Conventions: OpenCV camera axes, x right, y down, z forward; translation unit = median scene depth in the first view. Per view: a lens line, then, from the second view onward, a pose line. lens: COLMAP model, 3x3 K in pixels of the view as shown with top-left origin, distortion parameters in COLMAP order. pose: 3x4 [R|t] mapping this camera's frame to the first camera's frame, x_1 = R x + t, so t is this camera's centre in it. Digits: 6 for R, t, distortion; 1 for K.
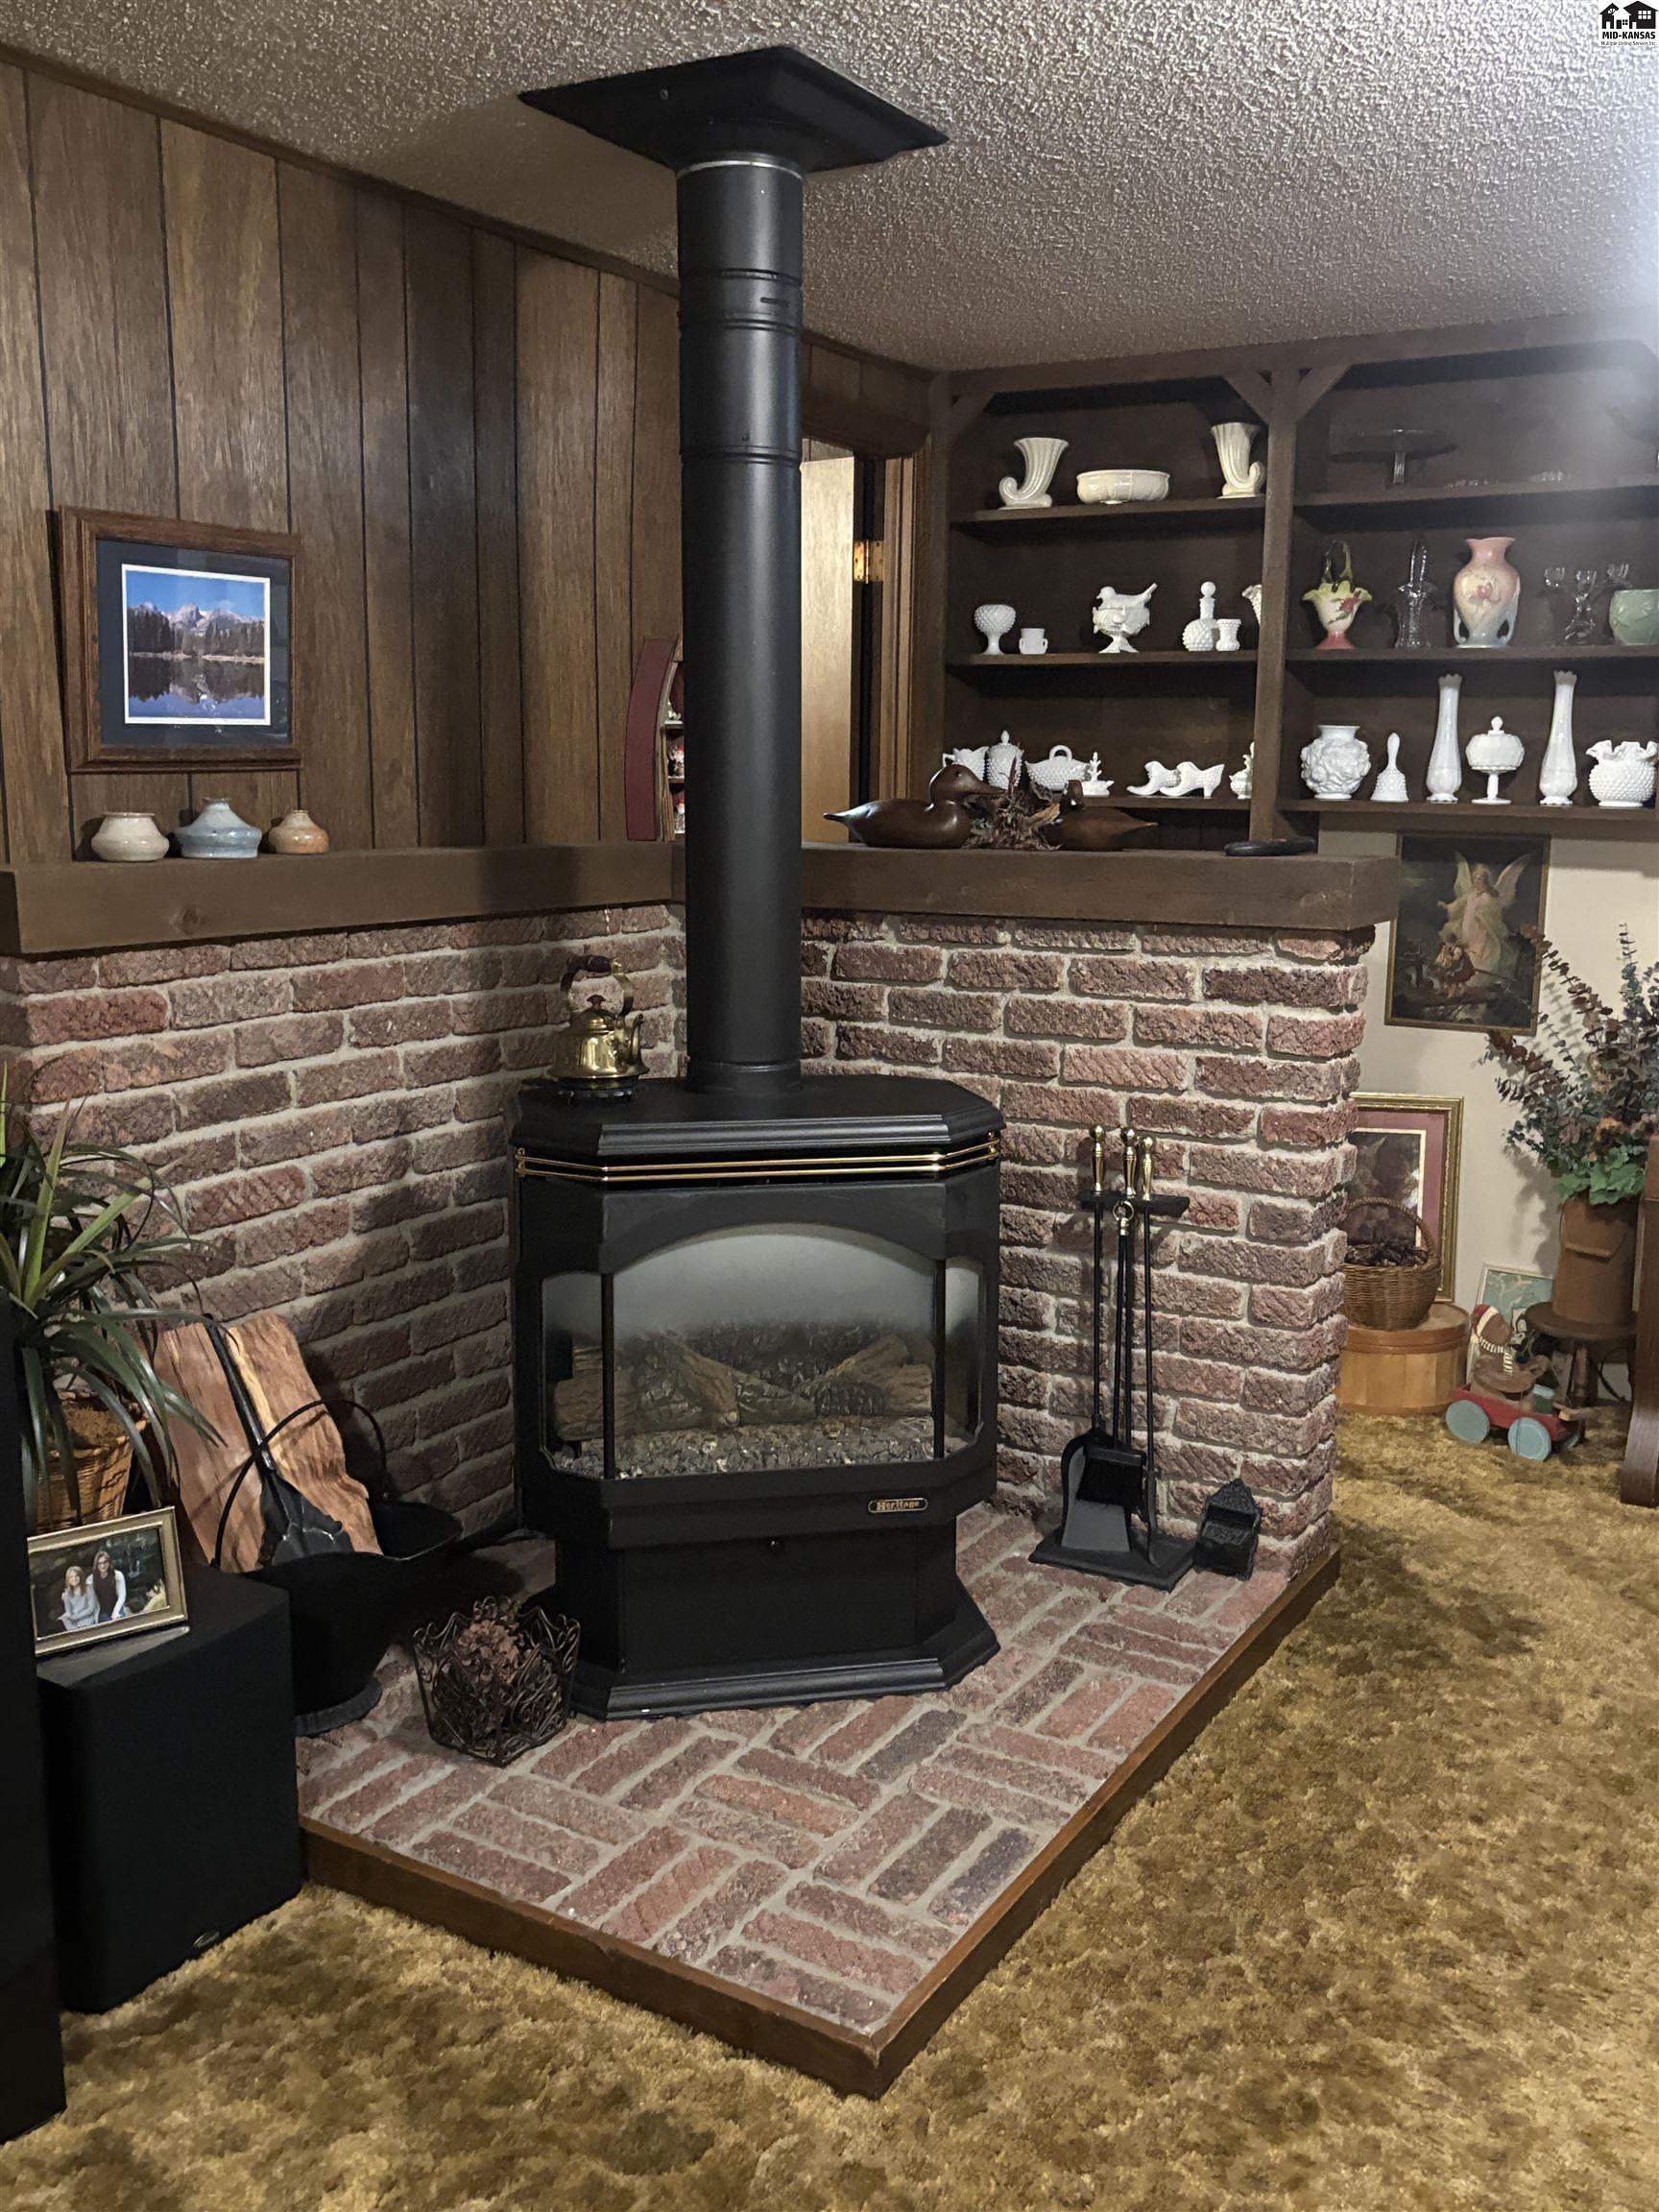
lens RADIAL K [[2029.7, 0, 835.2], [0, 2029.7, 1116.6], [0, 0, 1]] dist [0.088606, 0.000000]
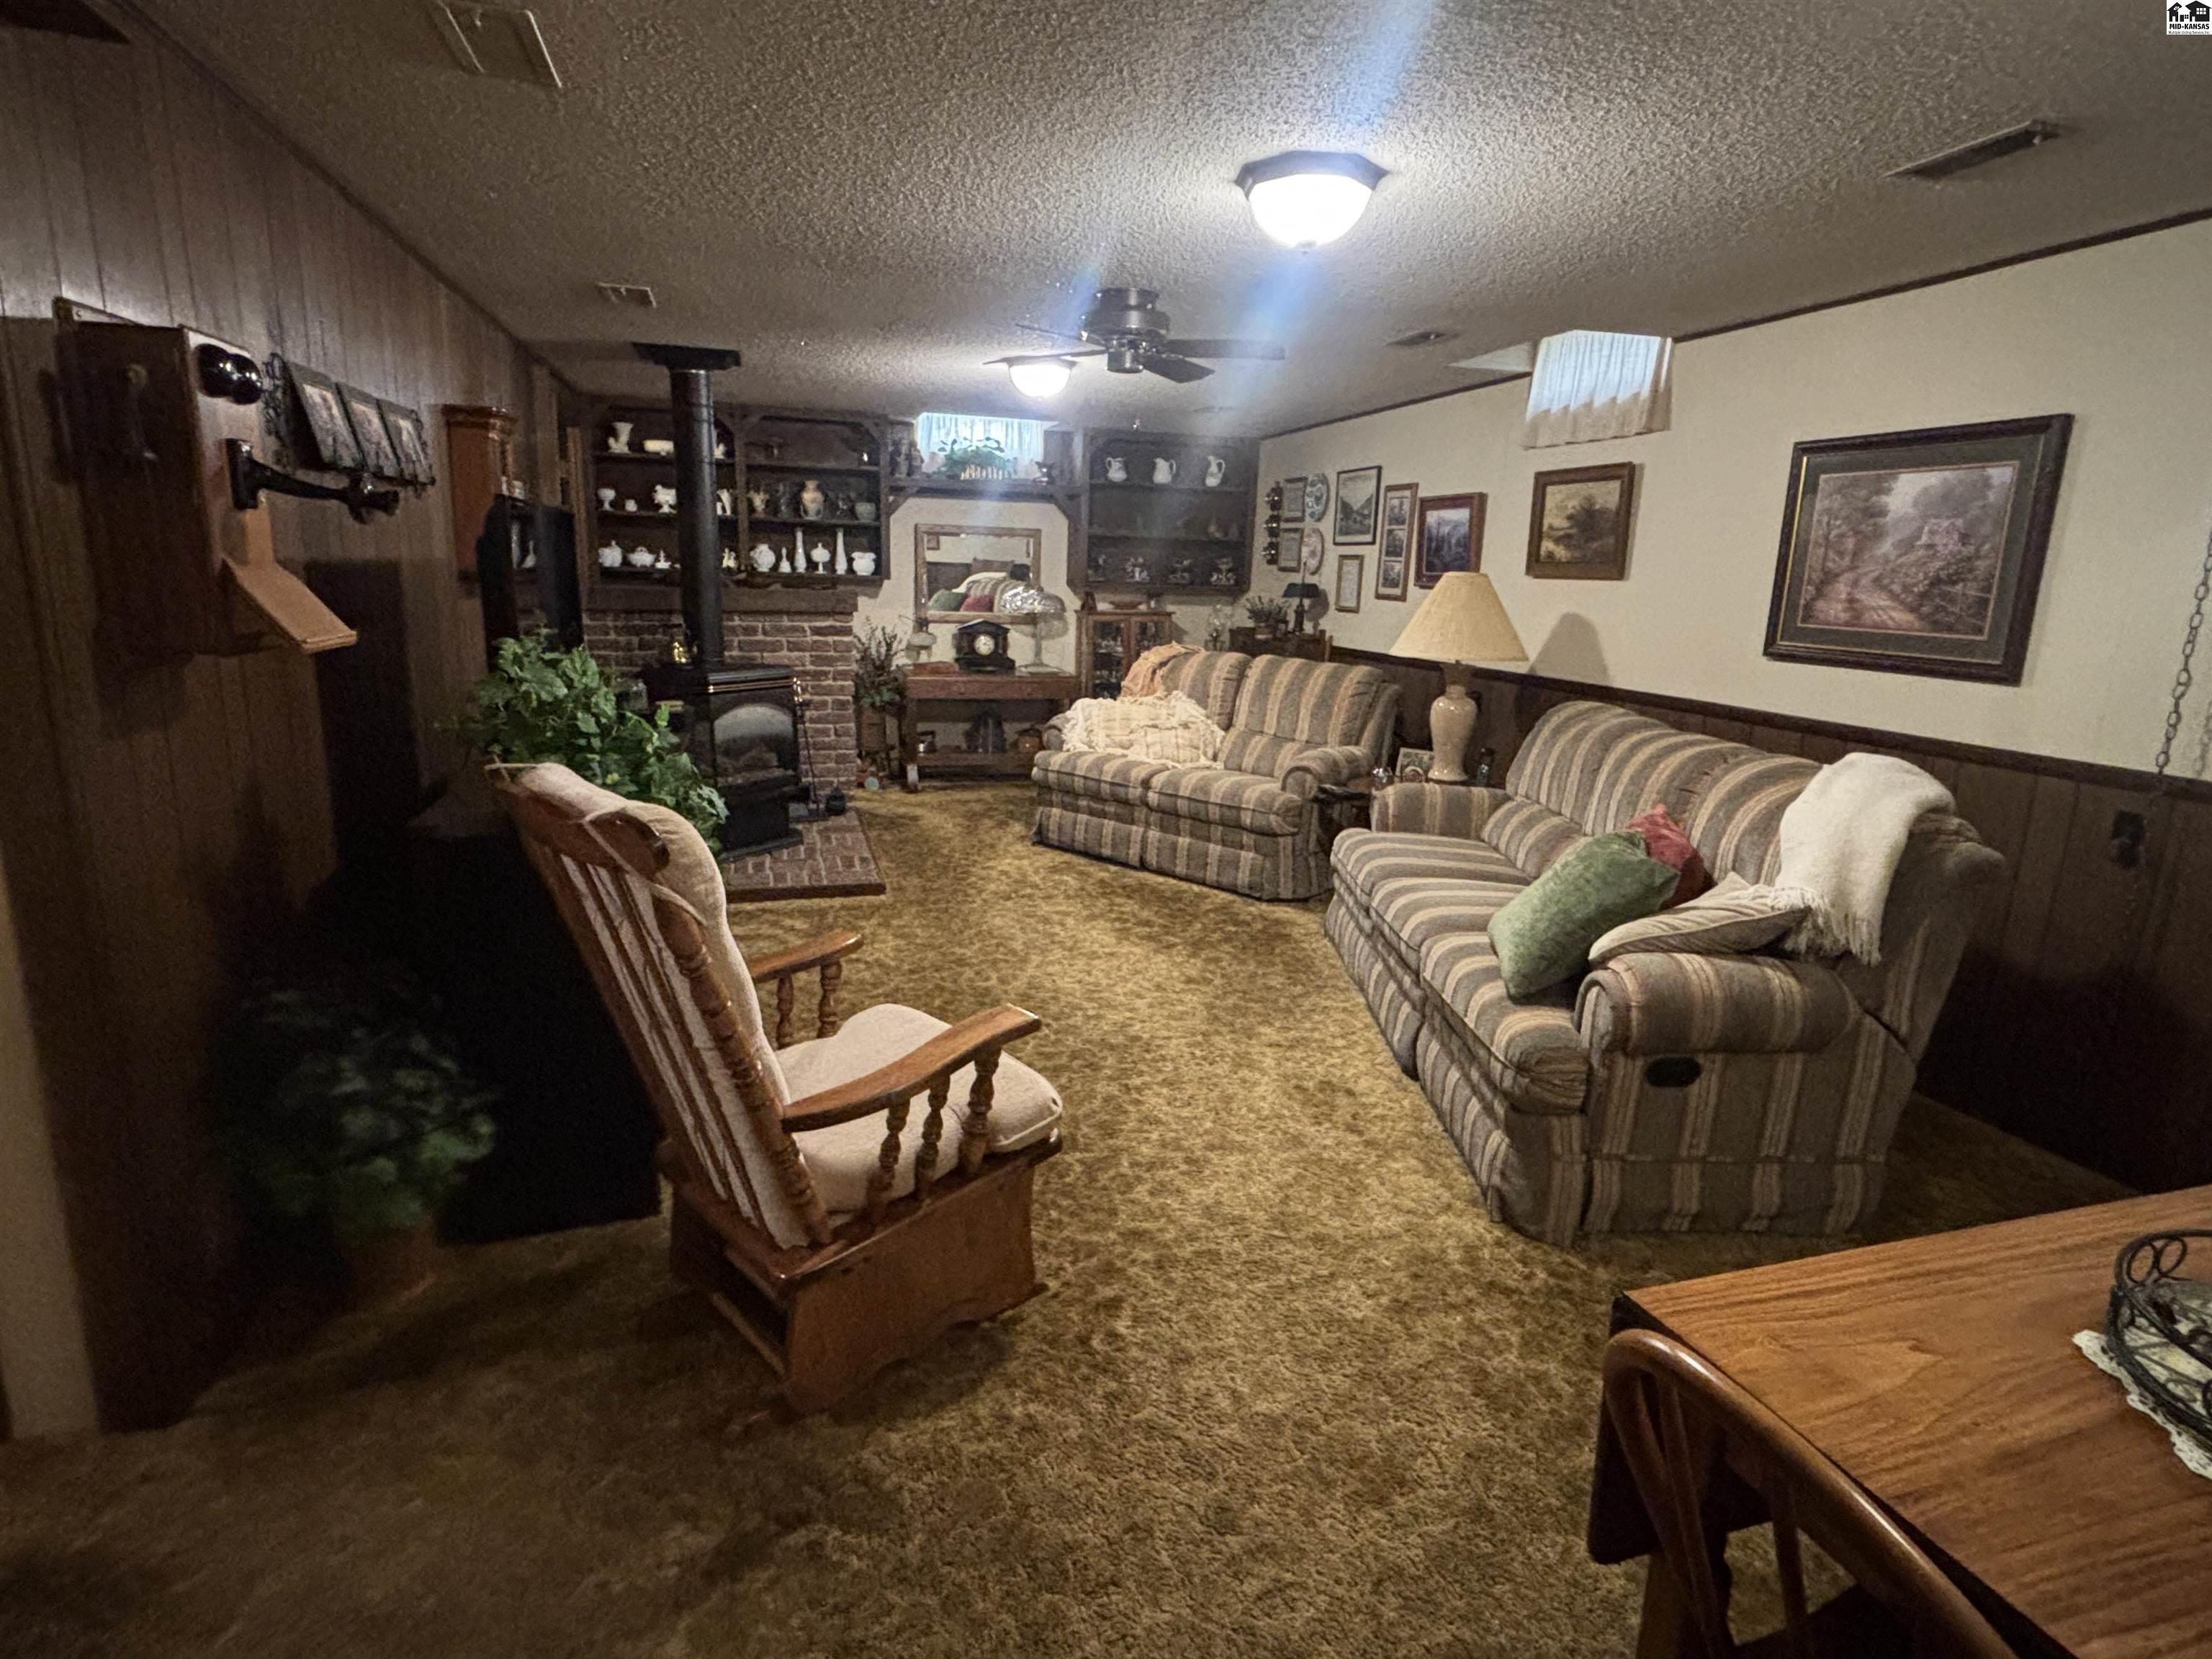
lens RADIAL K [[1169.8, 0, 1109.4], [0, 1169.8, 825.4], [0, 0, 1]] dist [-0.002039, -0.000182]
pose [[0.703711, -0.148806, 0.694728, -0.594340], [0.105040, 0.988866, 0.105410, 0.067854], [-0.702679, -0.001203, 0.711506, -0.457202]]
